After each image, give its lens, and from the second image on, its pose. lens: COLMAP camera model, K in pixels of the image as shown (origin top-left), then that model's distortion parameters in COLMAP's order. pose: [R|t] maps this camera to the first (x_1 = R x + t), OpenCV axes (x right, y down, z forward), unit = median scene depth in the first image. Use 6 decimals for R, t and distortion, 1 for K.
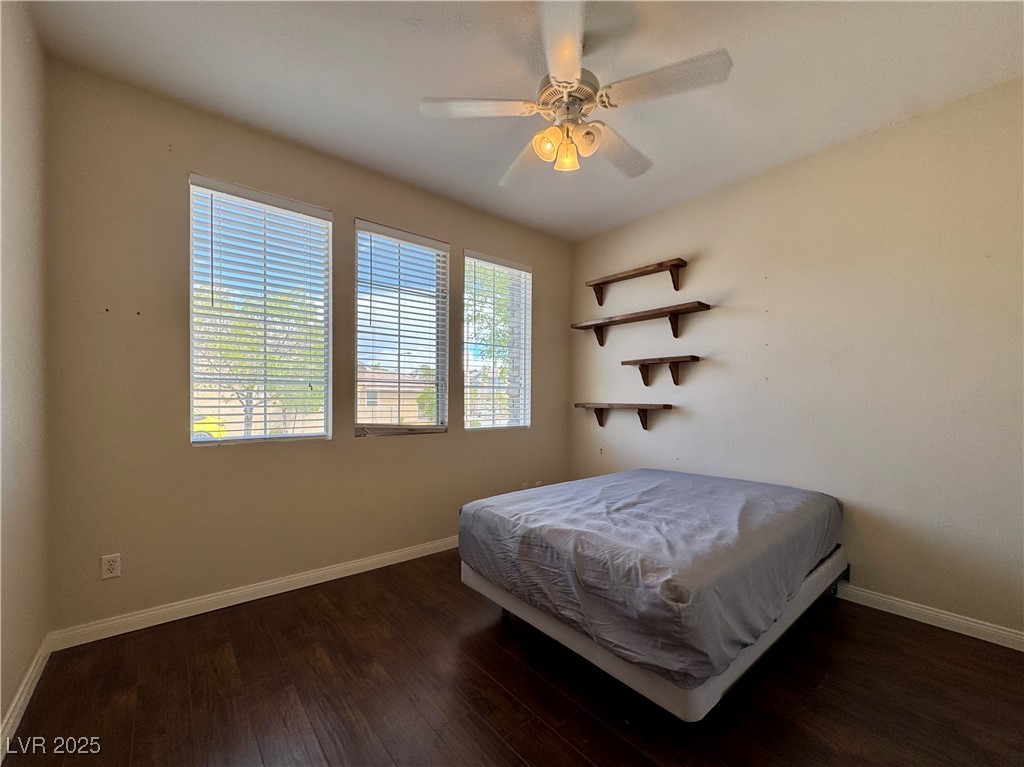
lens RADIAL K [[425.6, 0, 516.7], [0, 425.6, 388.1], [0, 0, 1]] dist [0.001207, -0.000833]
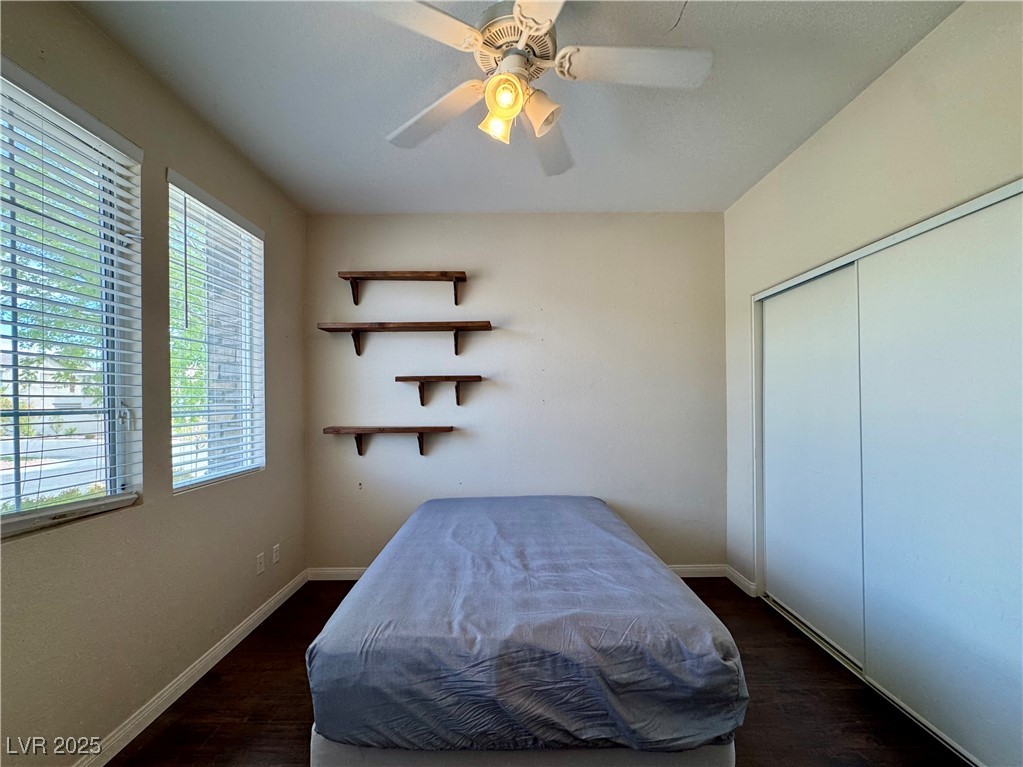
lens RADIAL K [[425.2, 0, 513.5], [0, 425.2, 390.5], [0, 0, 1]] dist [0.001207, -0.000833]
pose [[0.637677, 0.006010, 0.770280, -0.294244], [-0.010118, 0.999949, 0.000574, -0.044960], [-0.770237, -0.008160, 0.637705, 0.328709]]
